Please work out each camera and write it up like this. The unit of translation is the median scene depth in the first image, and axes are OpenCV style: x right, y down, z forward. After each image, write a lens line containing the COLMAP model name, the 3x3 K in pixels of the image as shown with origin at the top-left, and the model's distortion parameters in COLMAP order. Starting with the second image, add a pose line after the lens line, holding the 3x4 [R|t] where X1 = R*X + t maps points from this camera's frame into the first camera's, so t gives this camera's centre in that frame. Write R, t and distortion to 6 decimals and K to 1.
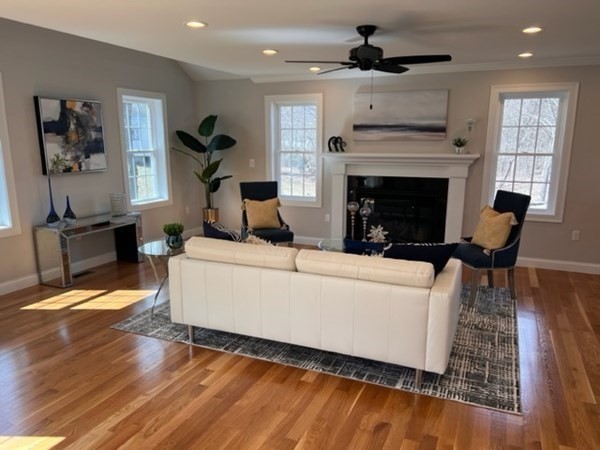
lens RADIAL K [[450.1, 0, 302.2], [0, 450.1, 227.6], [0, 0, 1]] dist [0.032783, -0.025255]
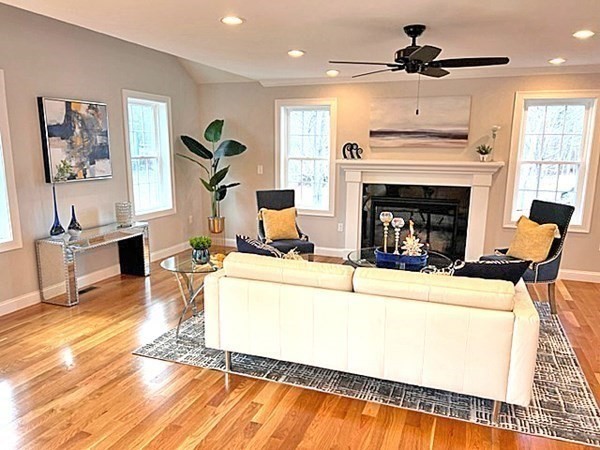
lens RADIAL K [[450.1, 0, 299.0], [0, 450.1, 224.7], [0, 0, 1]] dist [0.032783, -0.025255]
pose [[0.998741, -0.001892, 0.050137, -0.111561], [0.002757, 0.999849, -0.017173, -0.014823], [-0.050097, 0.017290, 0.998595, 0.065014]]
